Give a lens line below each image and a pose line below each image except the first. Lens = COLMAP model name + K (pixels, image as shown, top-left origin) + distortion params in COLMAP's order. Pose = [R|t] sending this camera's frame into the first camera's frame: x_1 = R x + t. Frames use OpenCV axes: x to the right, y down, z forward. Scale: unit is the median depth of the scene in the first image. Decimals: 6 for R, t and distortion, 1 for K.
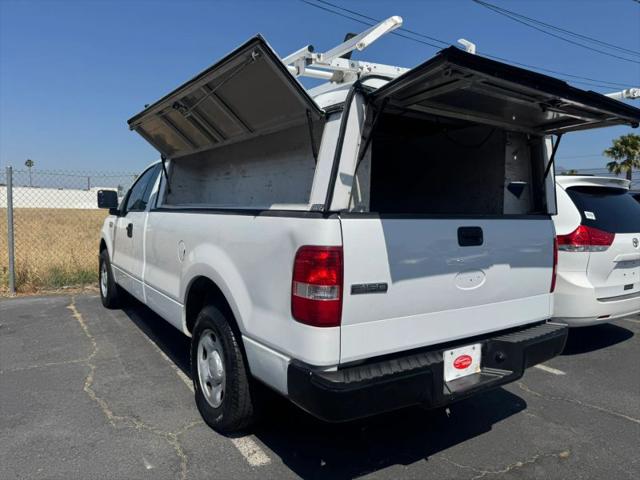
lens RADIAL K [[445.1, 0, 315.5], [0, 445.1, 236.6], [0, 0, 1]] dist [0.089636, -0.137567]
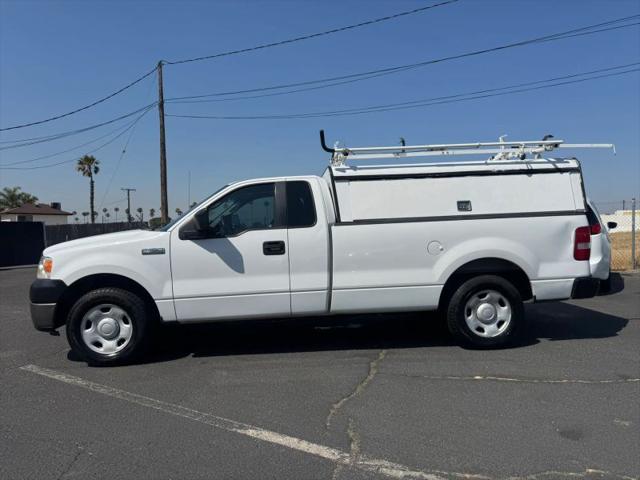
lens RADIAL K [[445.1, 0, 315.5], [0, 445.1, 236.6], [0, 0, 1]] dist [0.089636, -0.137567]
pose [[0.523526, -0.058900, 0.849971, -2.286757], [0.100050, 0.994955, 0.007322, -0.070373], [-0.846115, 0.081206, 0.526778, 0.773268]]
